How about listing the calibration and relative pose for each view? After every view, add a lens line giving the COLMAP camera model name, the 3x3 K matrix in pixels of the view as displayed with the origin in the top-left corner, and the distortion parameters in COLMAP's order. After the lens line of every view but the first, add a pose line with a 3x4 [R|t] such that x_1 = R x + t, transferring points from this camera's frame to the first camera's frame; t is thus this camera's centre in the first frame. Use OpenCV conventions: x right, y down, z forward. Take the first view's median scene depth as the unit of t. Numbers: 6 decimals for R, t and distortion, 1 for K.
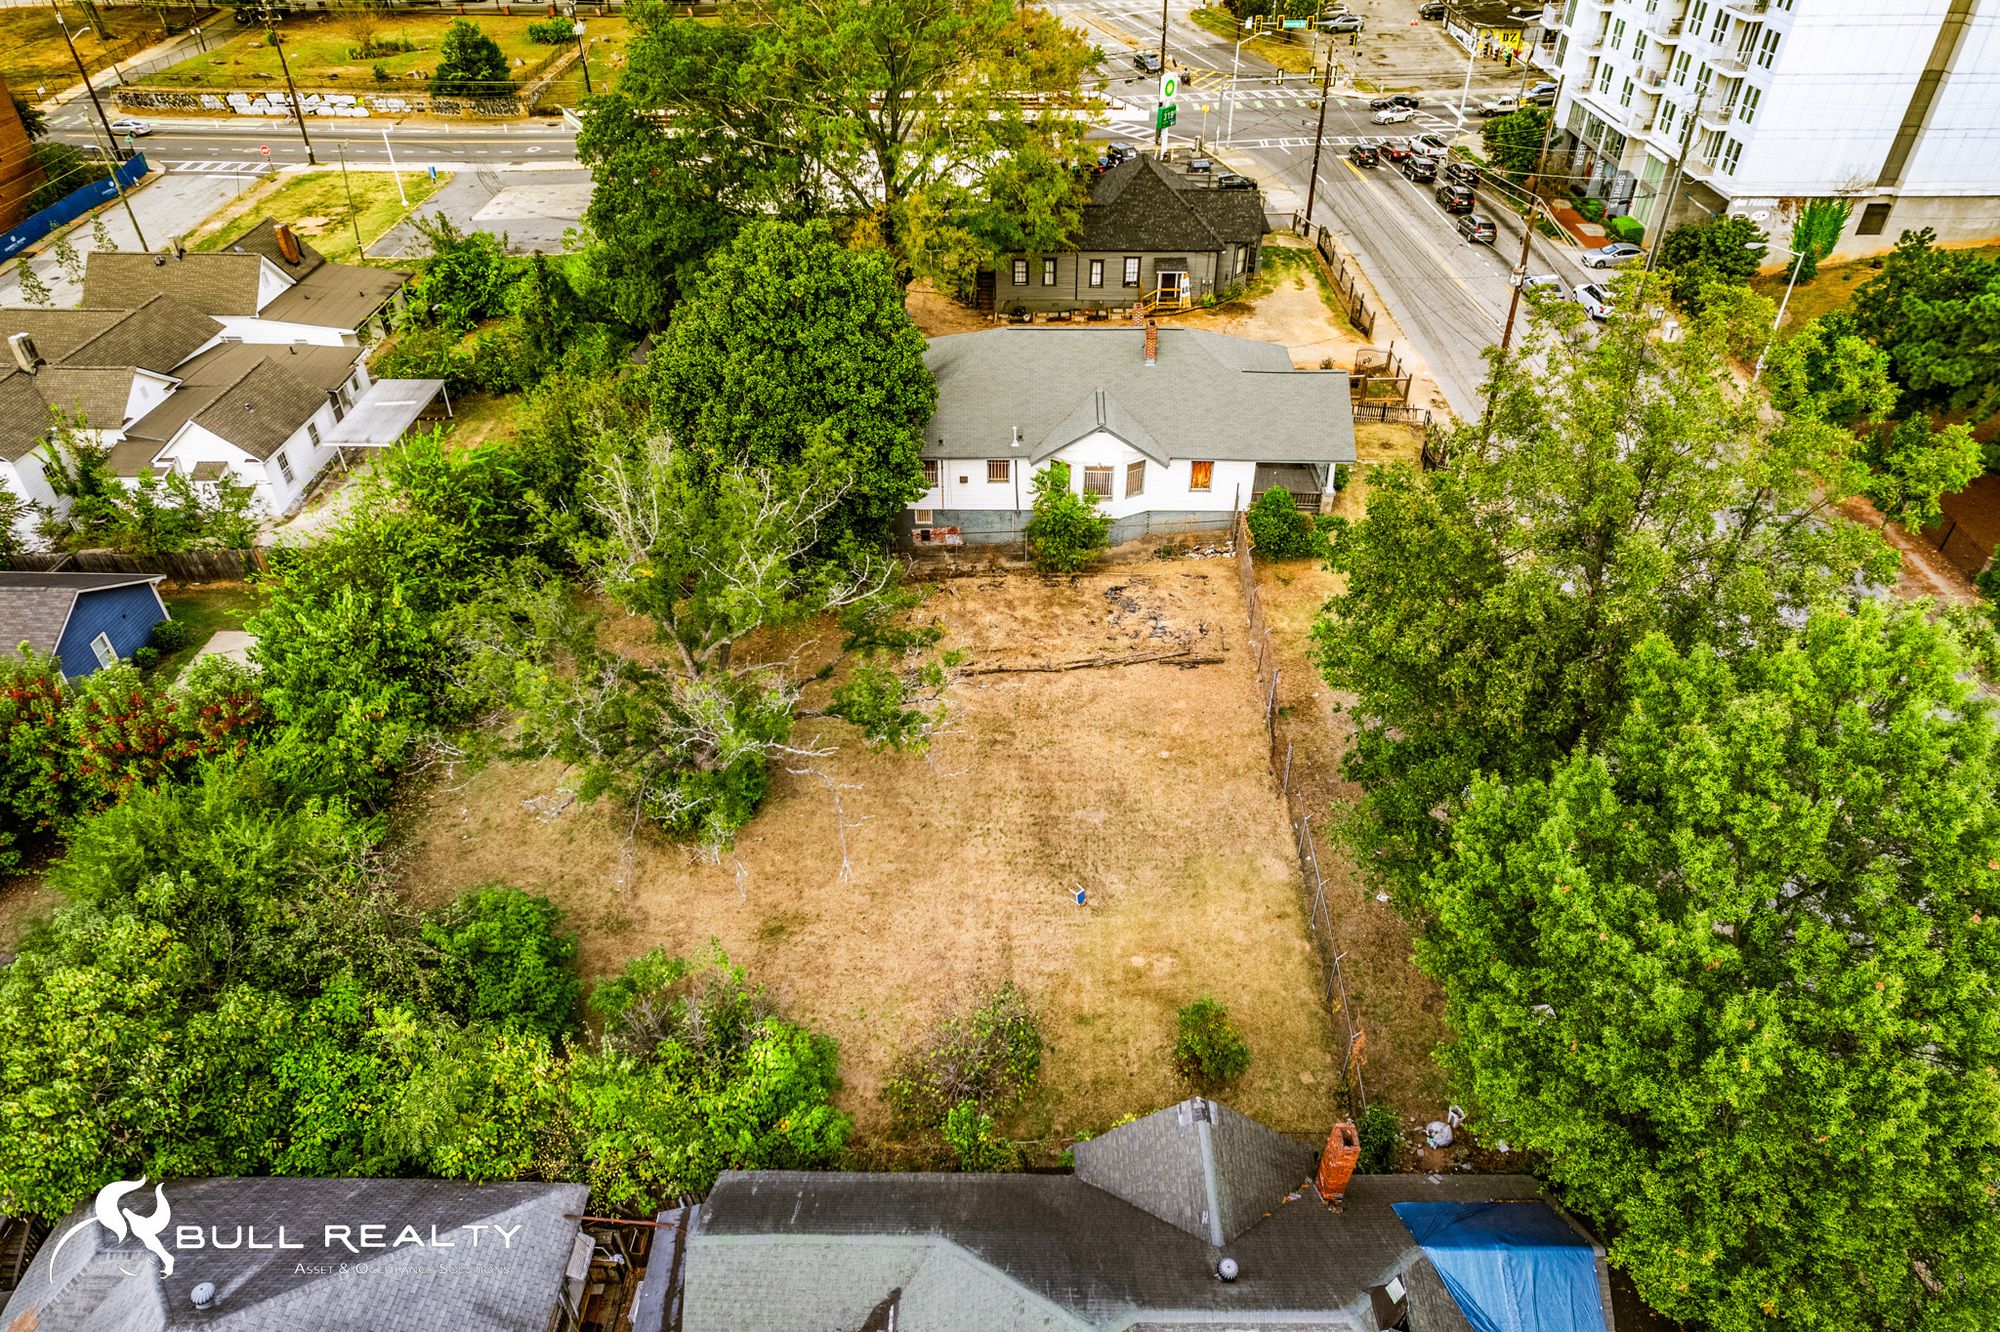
lens RADIAL K [[1251.2, 0, 1001.0], [0, 1251.2, 688.3], [0, 0, 1]] dist [-0.028951, 0.028015]
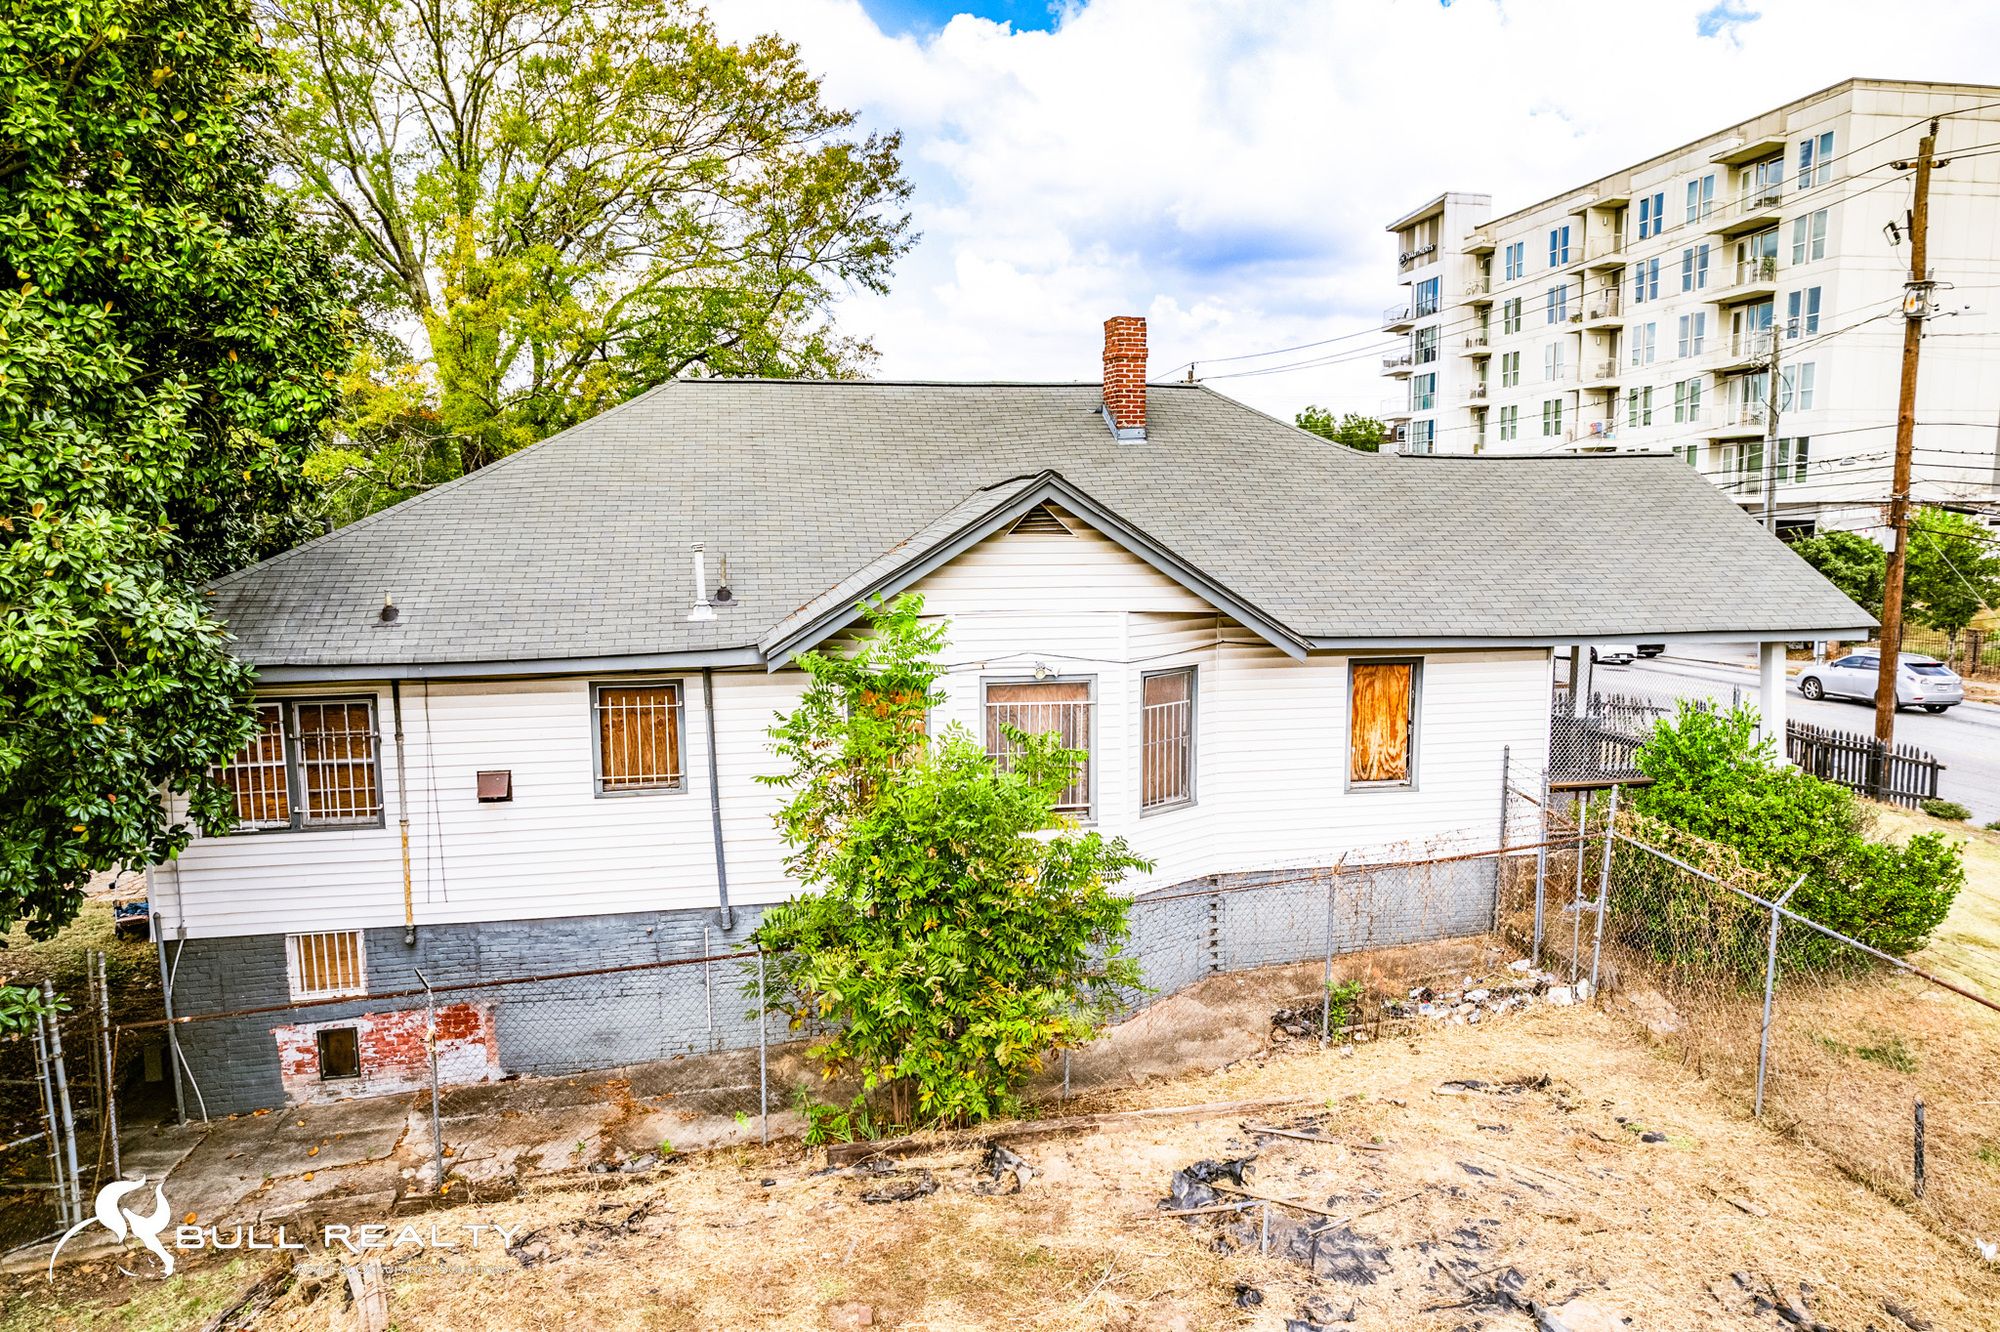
lens RADIAL K [[1268.1, 0, 1000.0], [0, 1268.1, 666.0], [0, 0, 1]] dist [-0.025663, 0.017553]
pose [[0.978818, -0.030685, 0.202420, 0.017860], [0.131216, 0.852964, -0.505208, -0.048876], [-0.157154, 0.521067, 0.838923, 0.770532]]
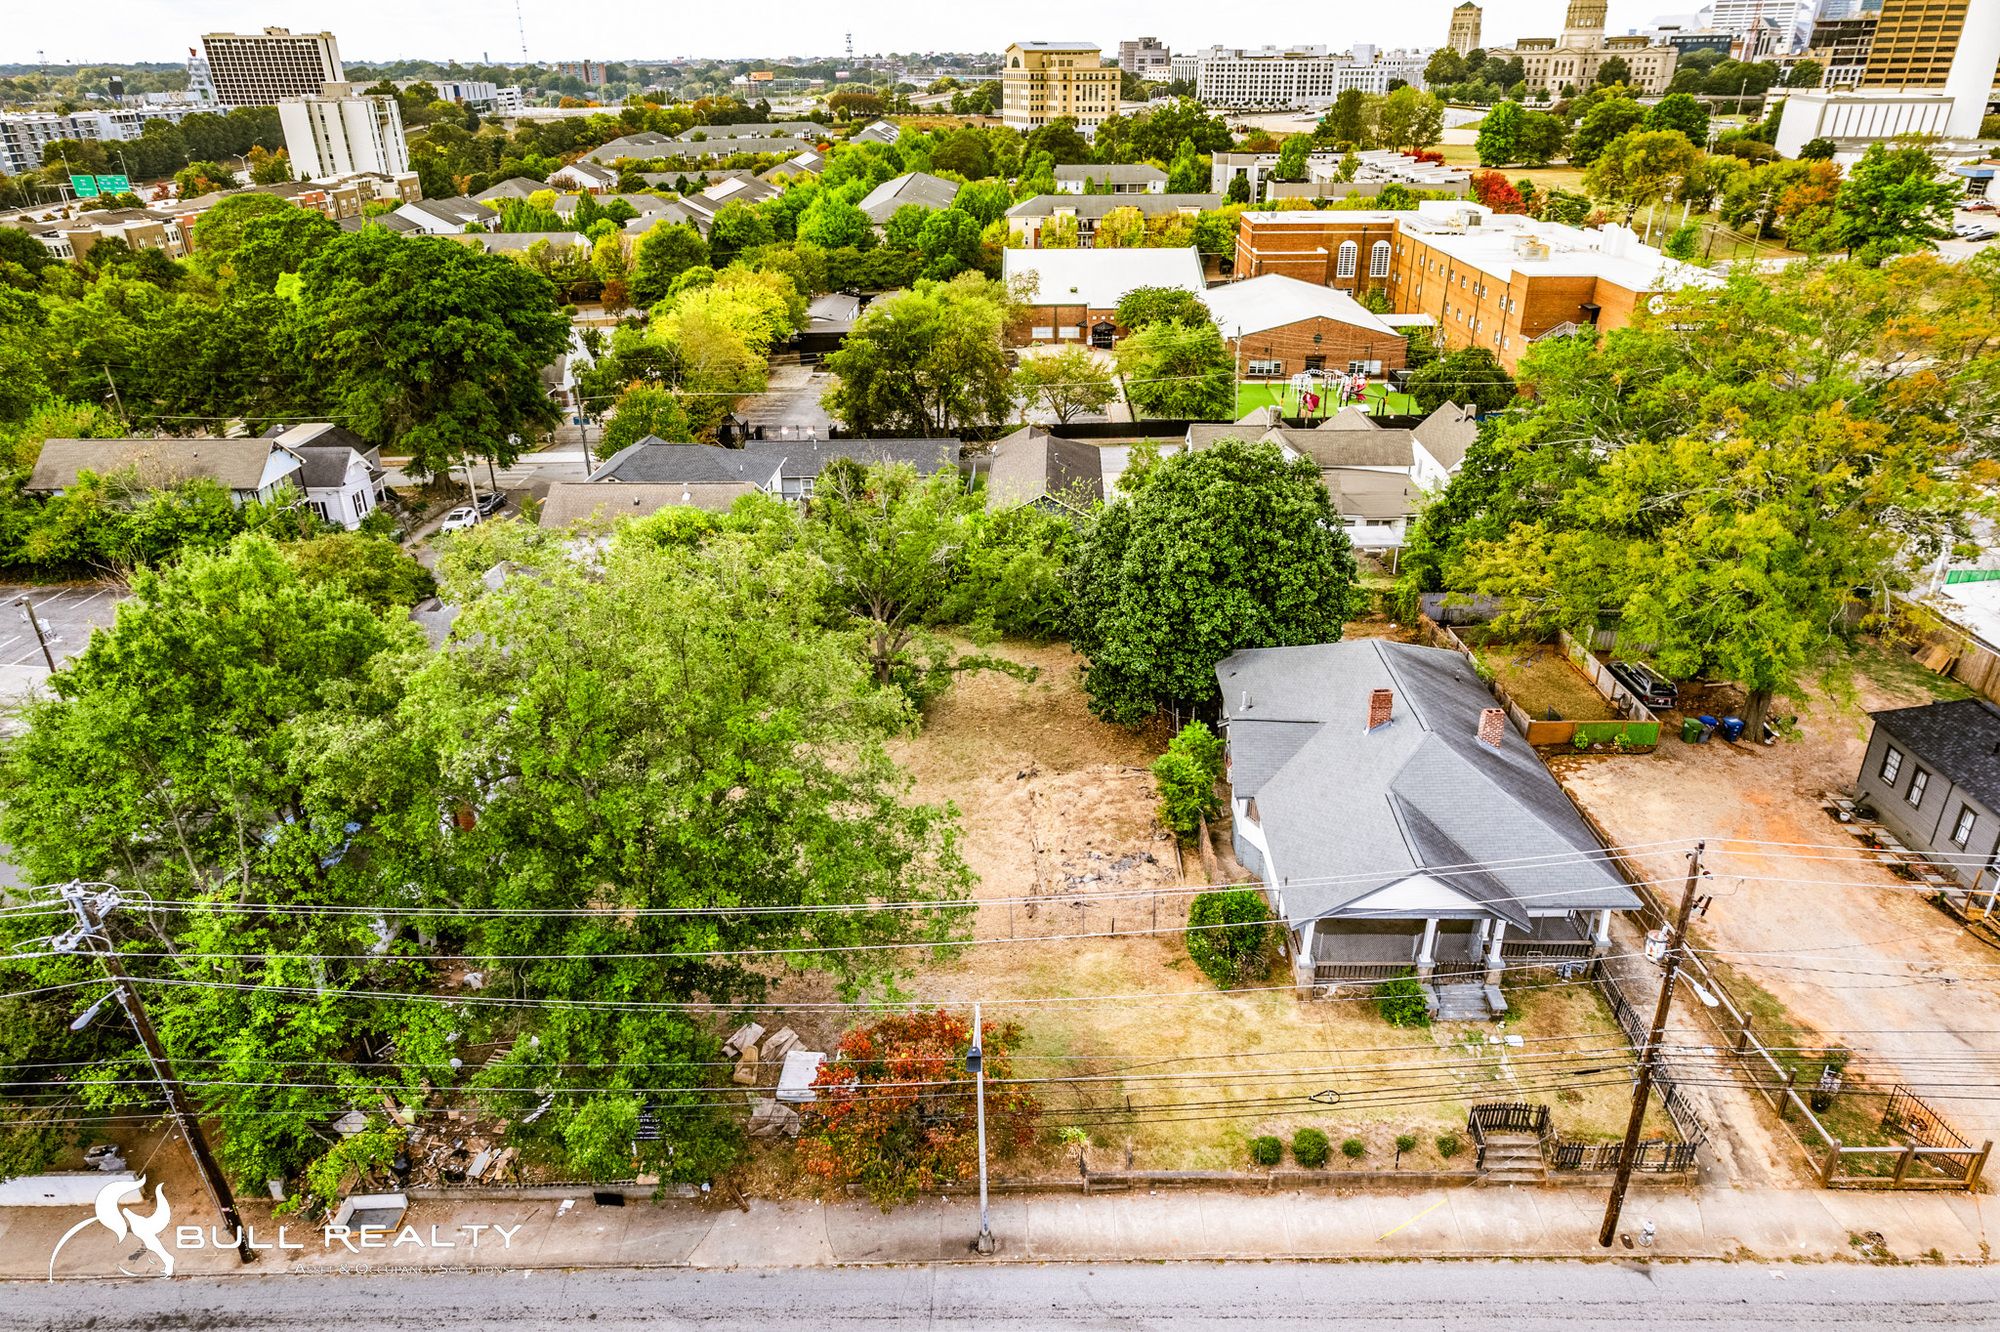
lens RADIAL K [[1268.1, 0, 1000.0], [0, 1268.1, 666.0], [0, 0, 1]] dist [-0.025663, 0.017553]
pose [[-0.017100, 0.433036, -0.901214, 0.912011], [-0.605701, 0.712647, 0.353922, -0.461247], [0.795509, 0.551918, 0.250105, 0.573411]]
